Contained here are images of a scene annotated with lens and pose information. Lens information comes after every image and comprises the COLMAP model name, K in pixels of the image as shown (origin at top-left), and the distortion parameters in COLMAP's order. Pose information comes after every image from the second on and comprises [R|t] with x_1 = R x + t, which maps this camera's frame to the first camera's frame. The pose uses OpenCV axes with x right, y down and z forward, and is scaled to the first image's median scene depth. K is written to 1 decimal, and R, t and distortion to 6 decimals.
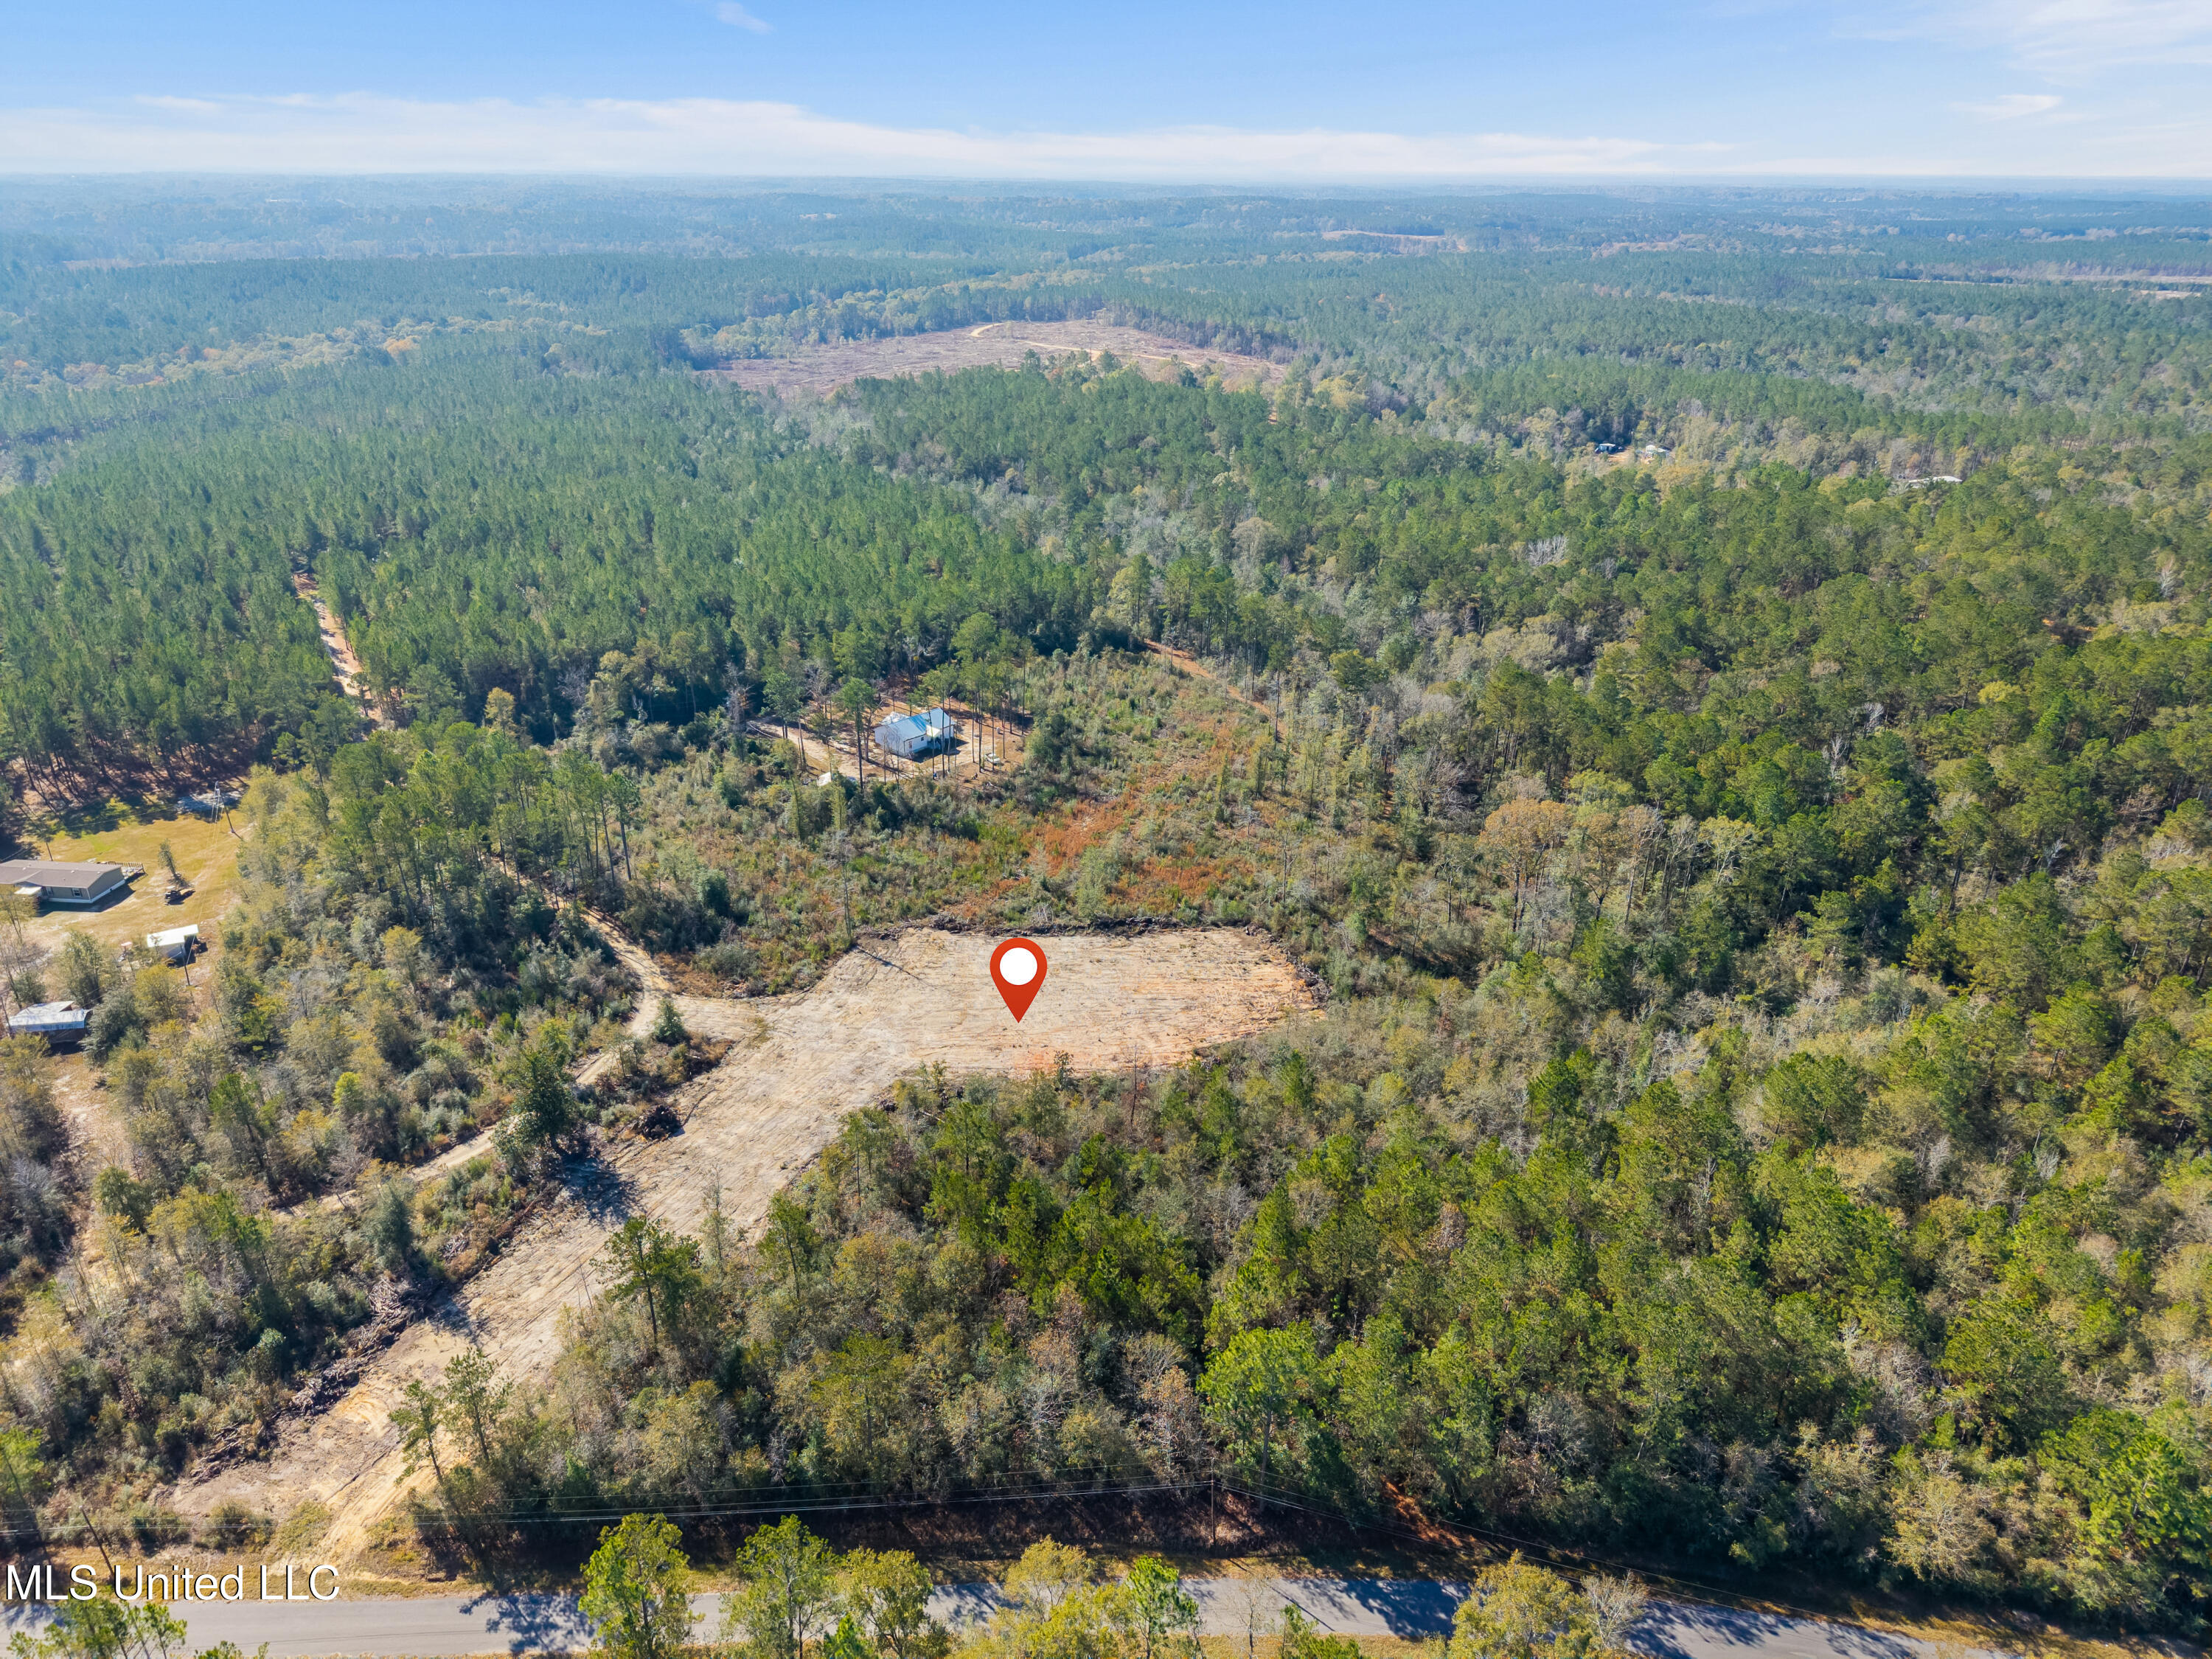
lens RADIAL K [[1532.9, 0, 1106.2], [0, 1532.9, 794.3], [0, 0, 1]] dist [0.011249, -0.004951]
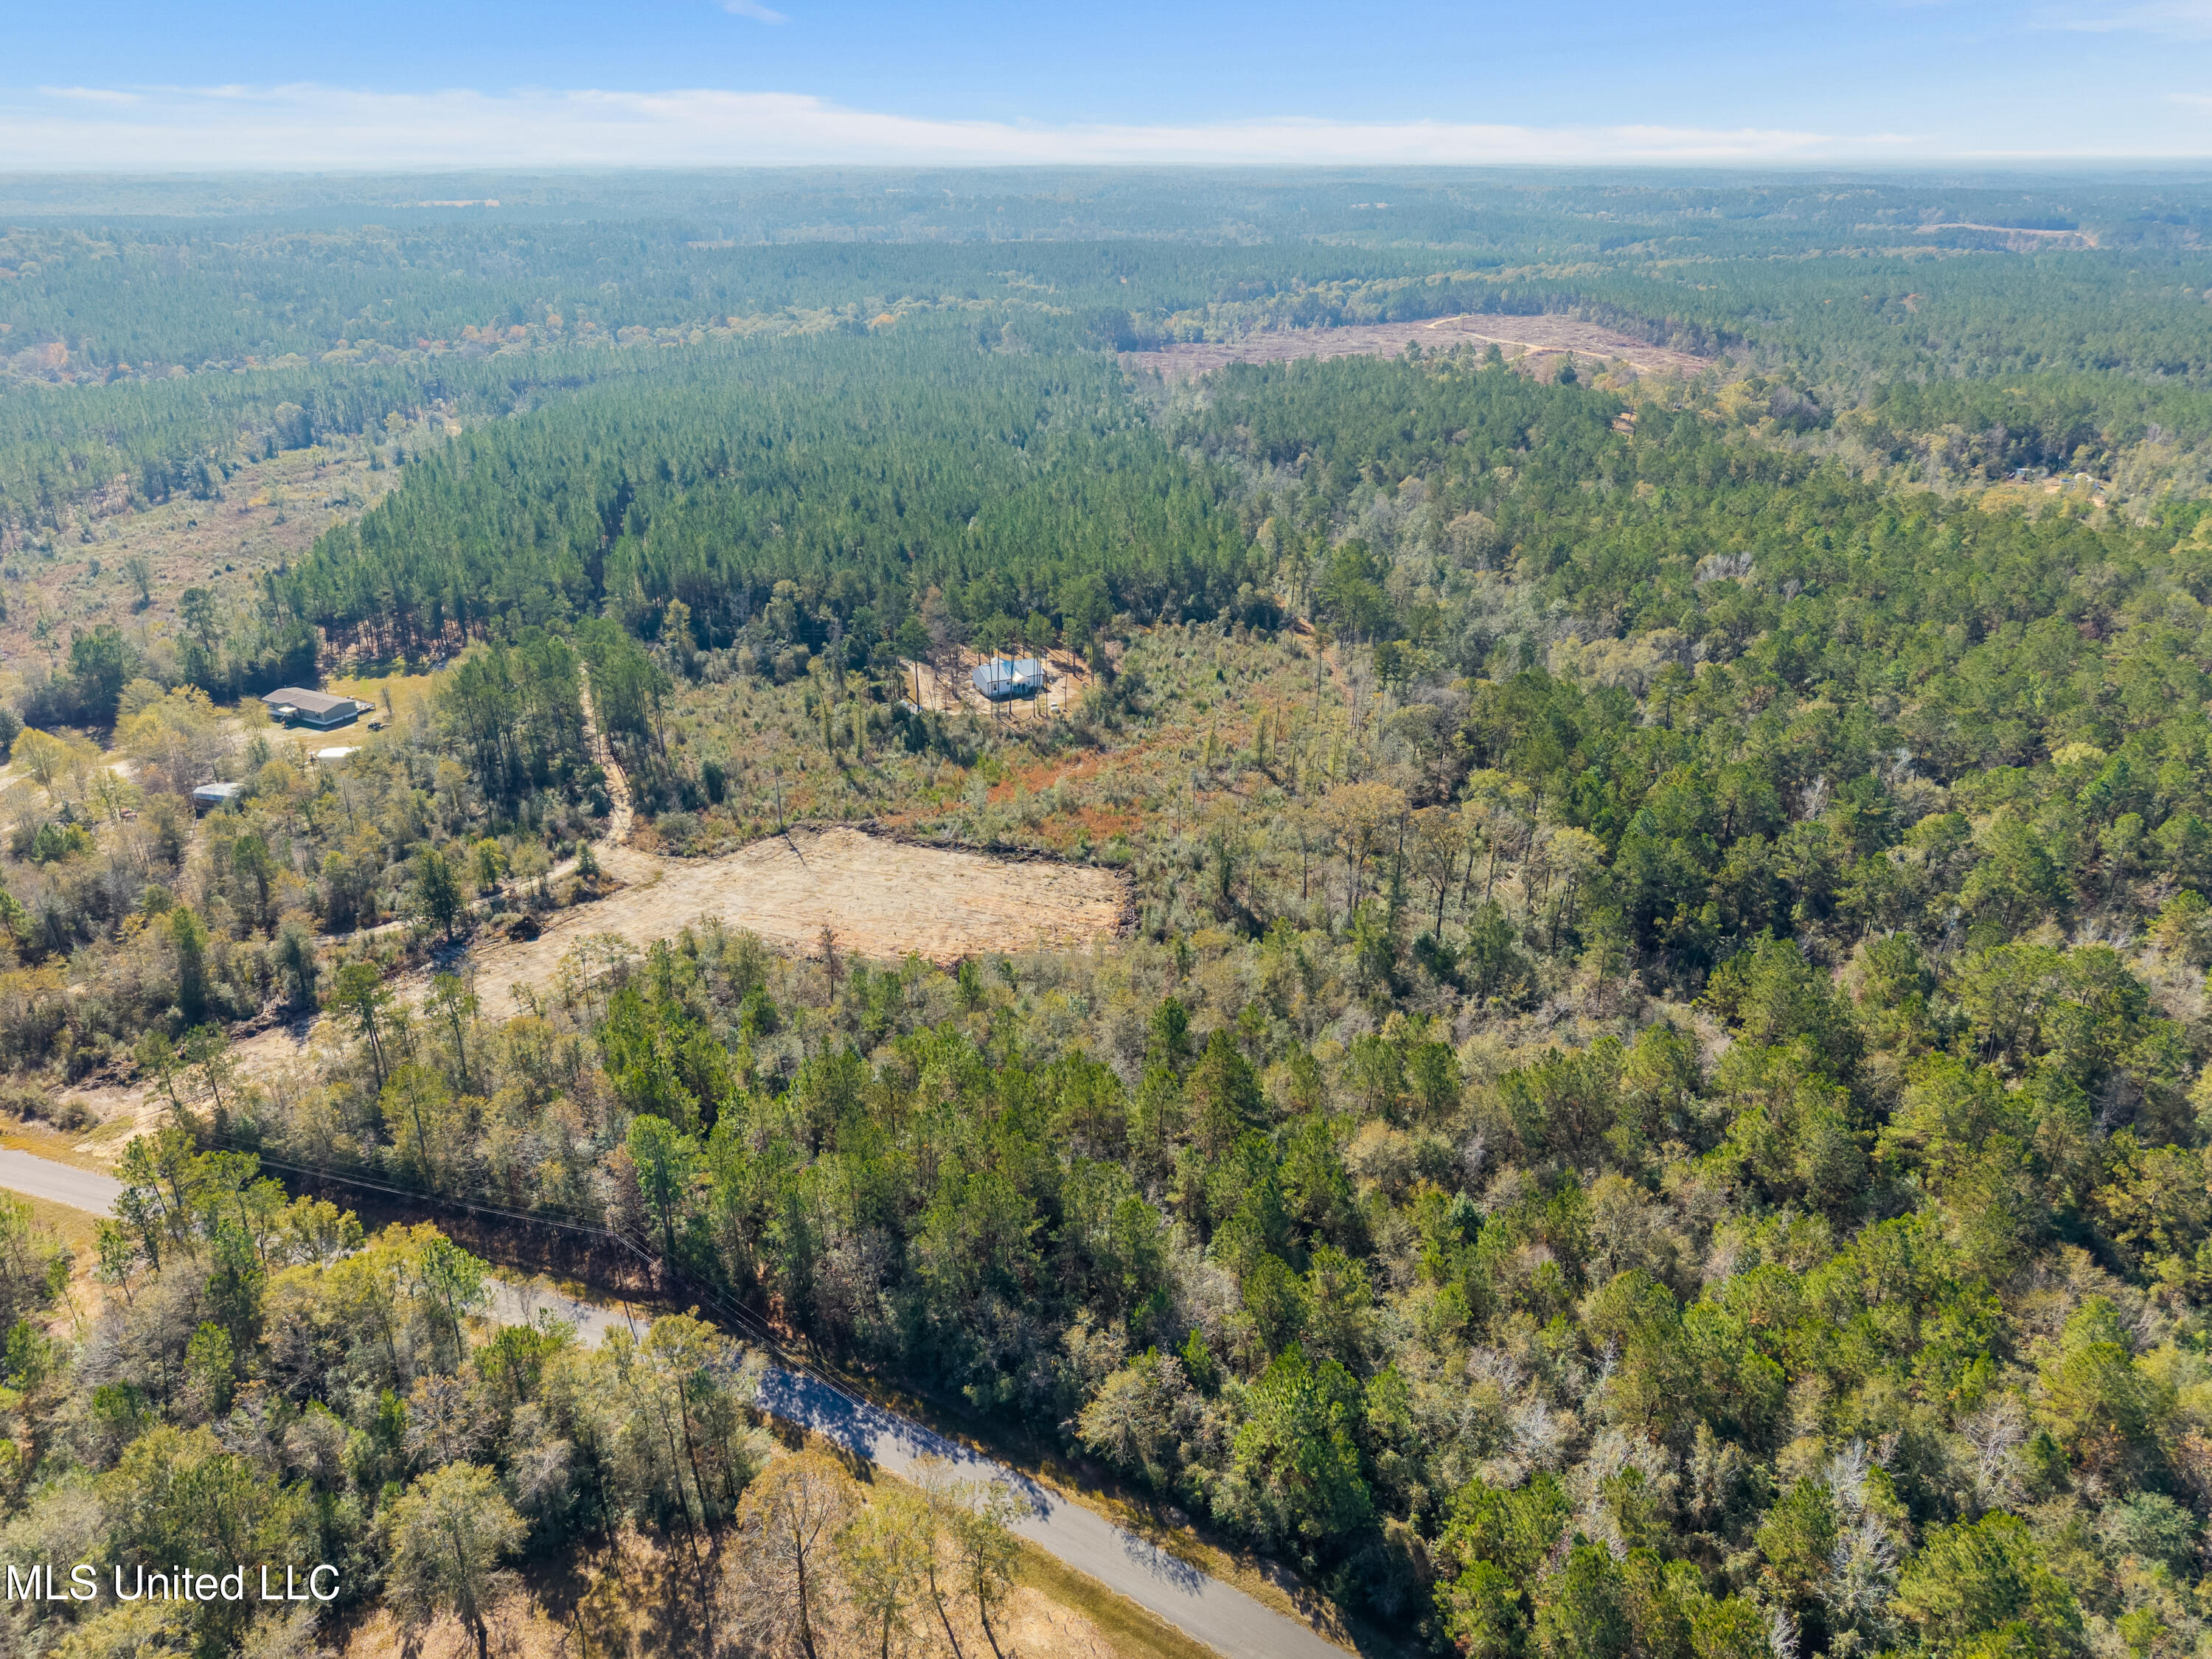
lens RADIAL K [[1573.4, 0, 1107.8], [0, 1573.4, 830.4], [0, 0, 1]] dist [0.012727, -0.005400]
pose [[0.928237, 0.141453, -0.344045, 0.339793], [-0.135955, 0.989900, 0.040187, 0.012499], [0.346254, 0.009472, 0.938093, -0.014747]]
